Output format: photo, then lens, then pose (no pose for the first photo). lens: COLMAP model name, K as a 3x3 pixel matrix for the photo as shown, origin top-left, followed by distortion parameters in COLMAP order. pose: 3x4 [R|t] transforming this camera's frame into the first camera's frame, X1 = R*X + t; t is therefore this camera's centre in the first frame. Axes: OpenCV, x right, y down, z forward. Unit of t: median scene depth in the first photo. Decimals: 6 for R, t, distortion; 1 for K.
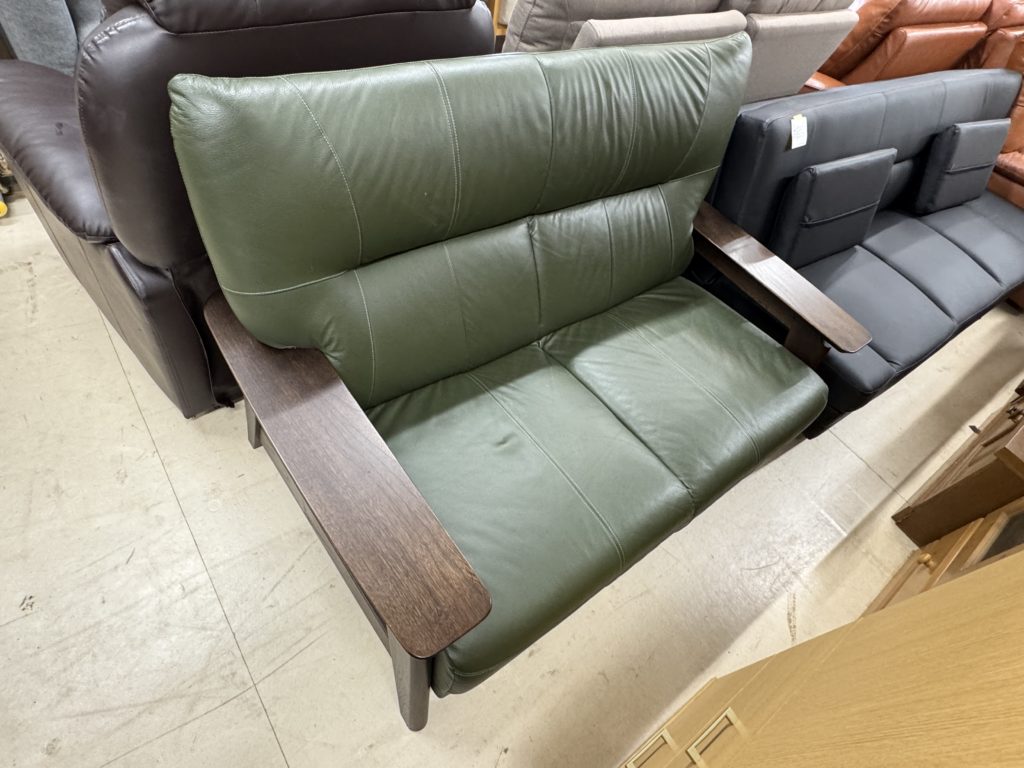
lens RADIAL K [[564.5, 0, 512.0], [0, 564.5, 384.0], [0, 0, 1]] dist [0.016017, -0.001438]
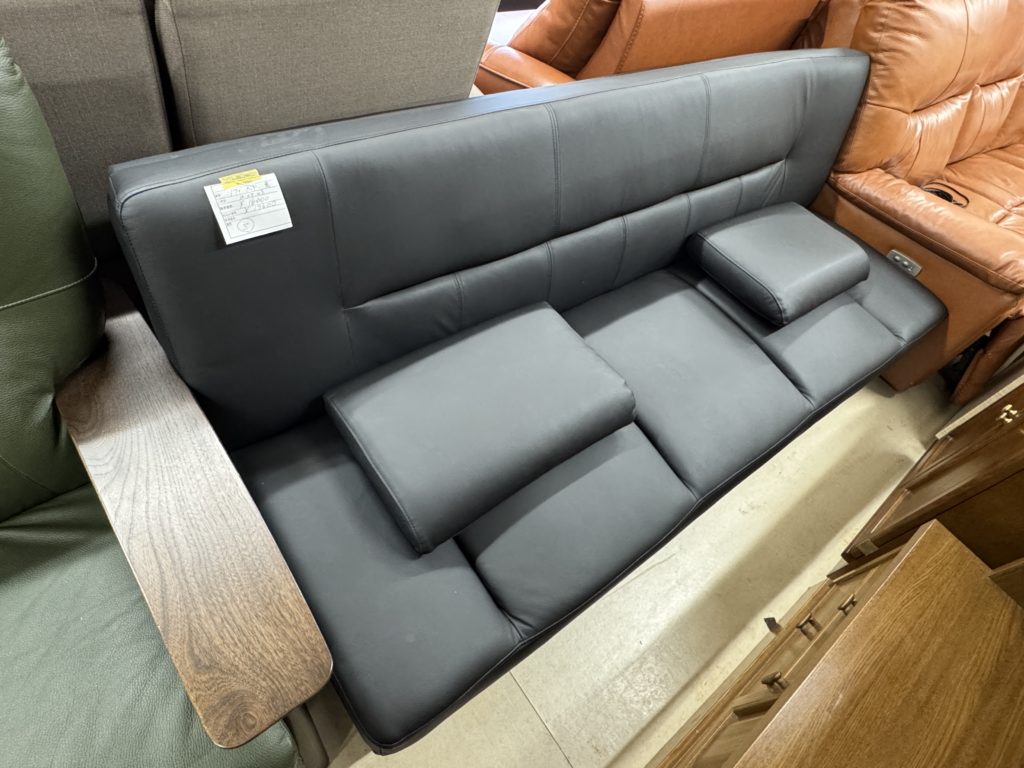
lens RADIAL K [[564.5, 0, 512.0], [0, 564.5, 384.0], [0, 0, 1]] dist [0.016017, -0.001438]
pose [[0.999672, -0.025405, -0.003338, 0.514758], [0.025498, 0.999173, 0.031670, -0.212390], [0.002530, -0.031745, 0.999493, 0.361178]]
